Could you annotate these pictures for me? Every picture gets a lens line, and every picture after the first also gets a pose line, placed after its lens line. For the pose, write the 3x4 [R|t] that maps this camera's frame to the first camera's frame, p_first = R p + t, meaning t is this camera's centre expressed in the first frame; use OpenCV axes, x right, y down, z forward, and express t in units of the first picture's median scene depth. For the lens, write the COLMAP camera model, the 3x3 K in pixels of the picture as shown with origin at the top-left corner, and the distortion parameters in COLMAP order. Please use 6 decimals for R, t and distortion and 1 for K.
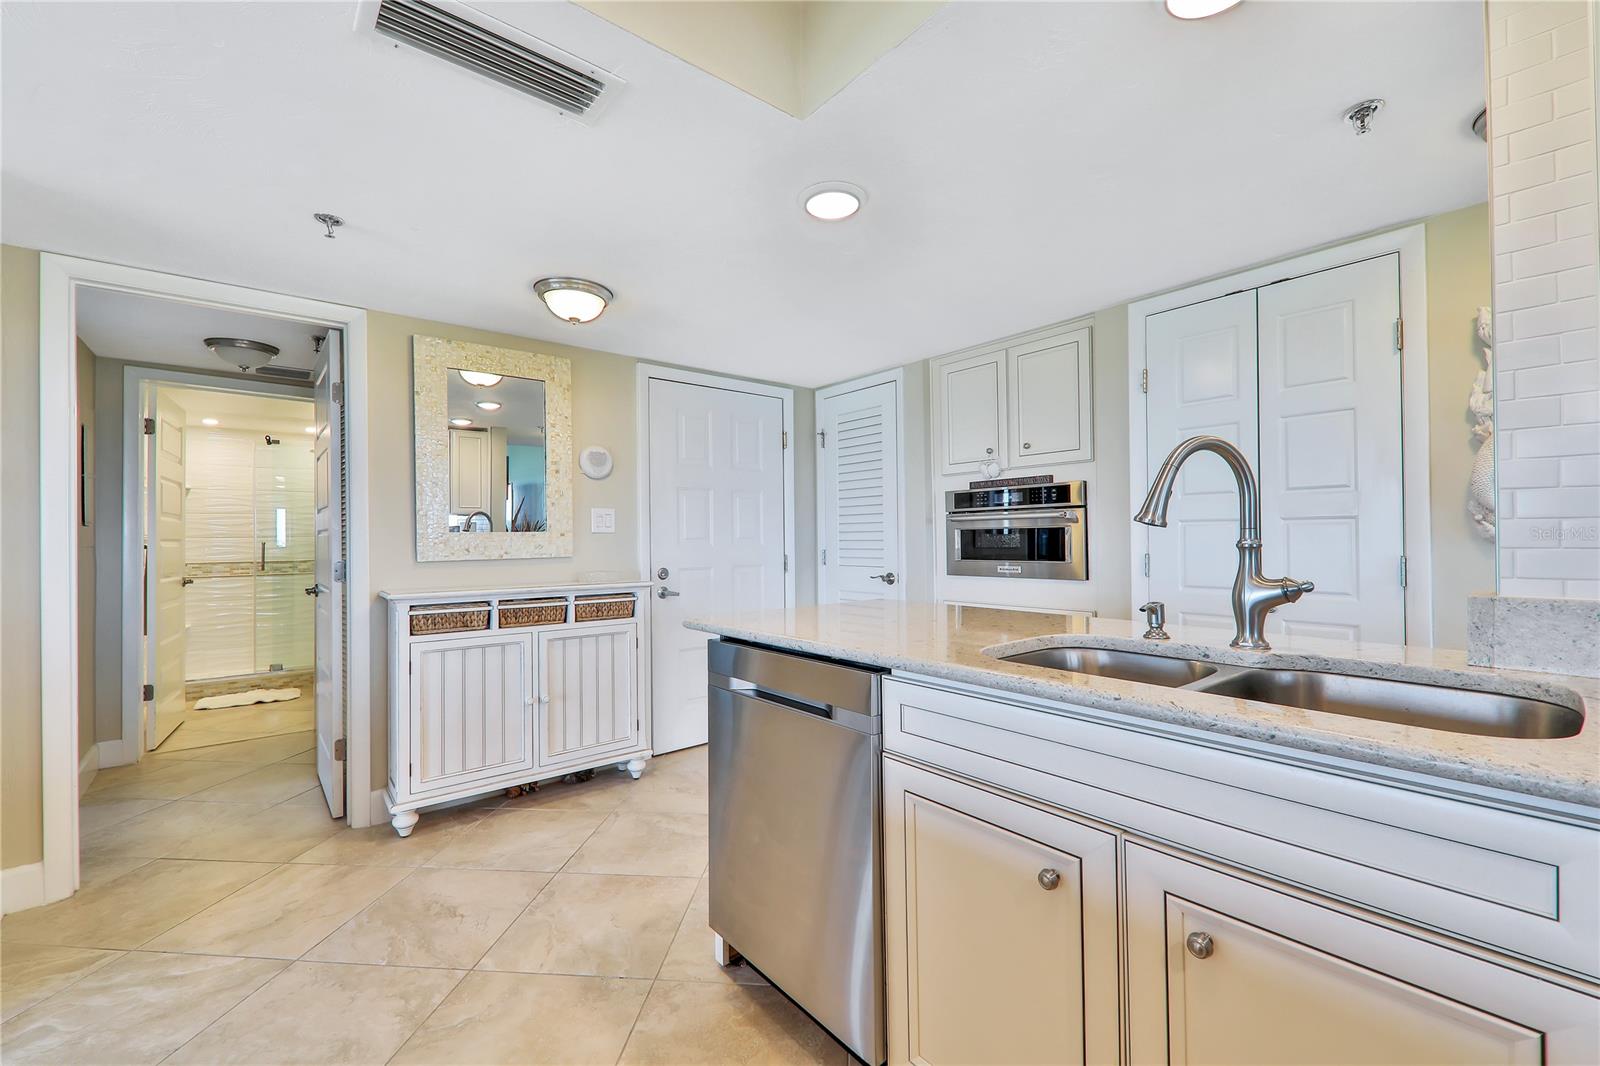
lens RADIAL K [[652.8, 0, 800.0], [0, 652.8, 533.0], [0, 0, 1]] dist [0.000183, 0.000010]
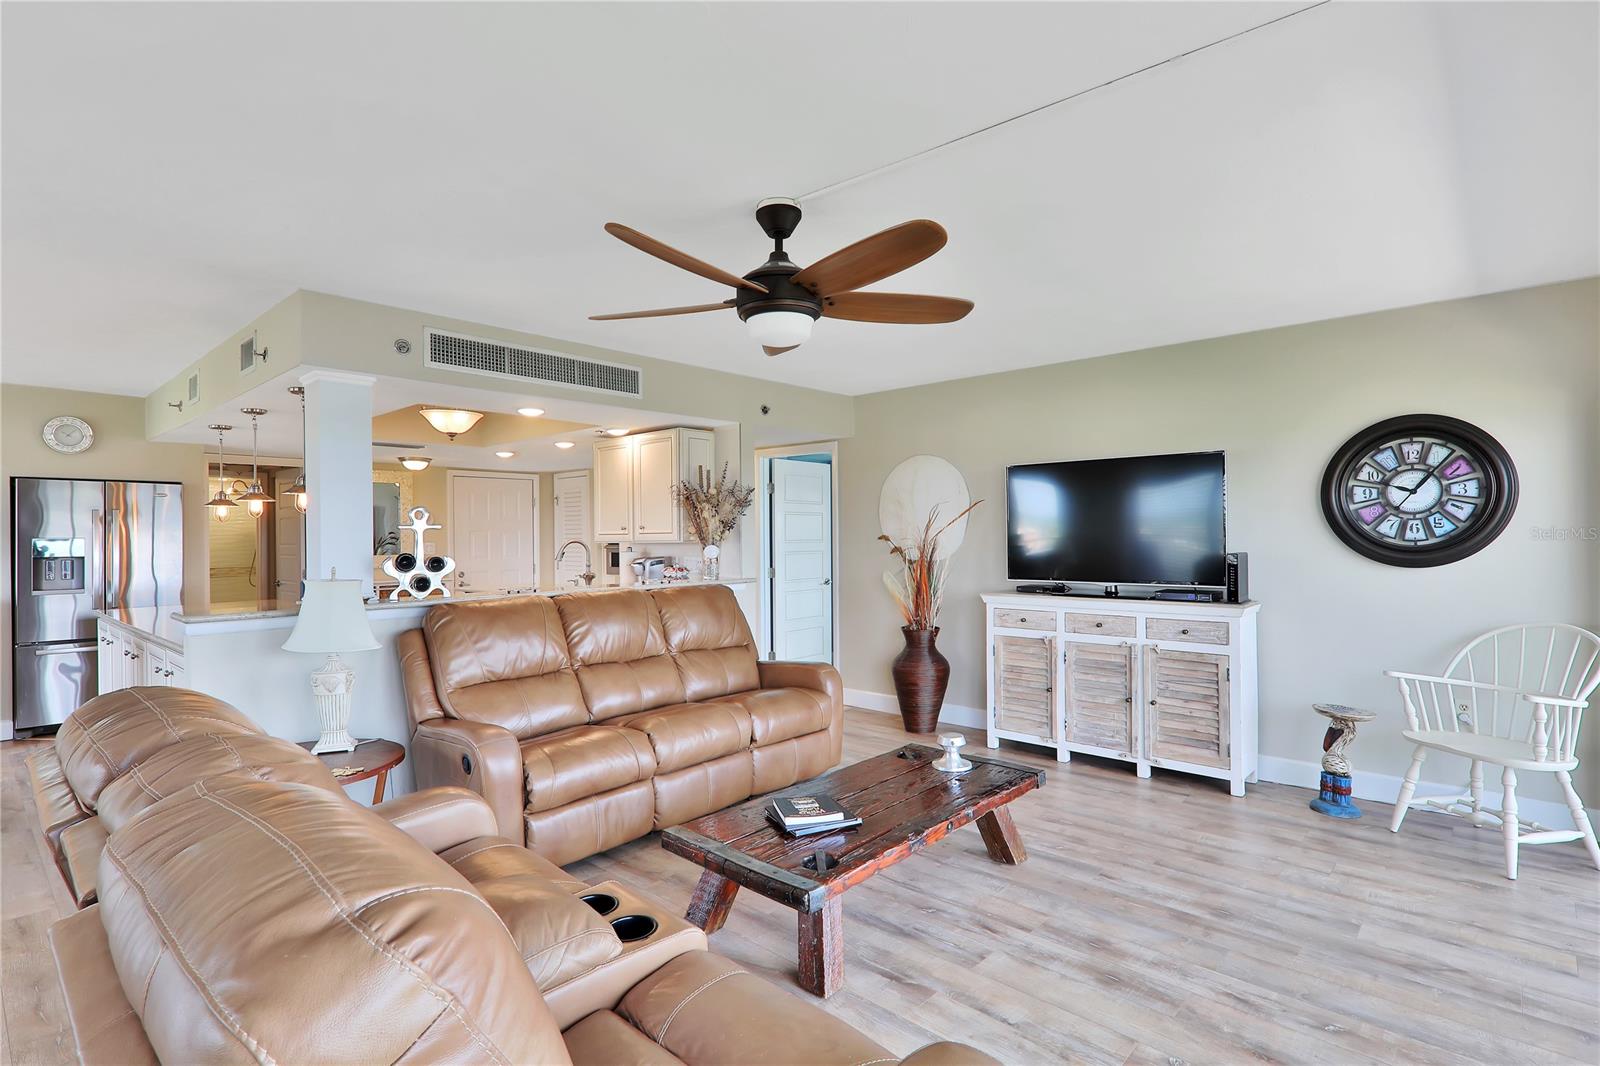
lens RADIAL K [[776.3, 0, 801.0], [0, 776.3, 533.6], [0, 0, 1]] dist [0.001746, 0.000191]
pose [[0.990685, 0.002557, 0.136146, 0.546251], [-0.003211, 0.999984, 0.004588, -0.083787], [-0.136133, -0.004982, 0.990678, -1.642252]]
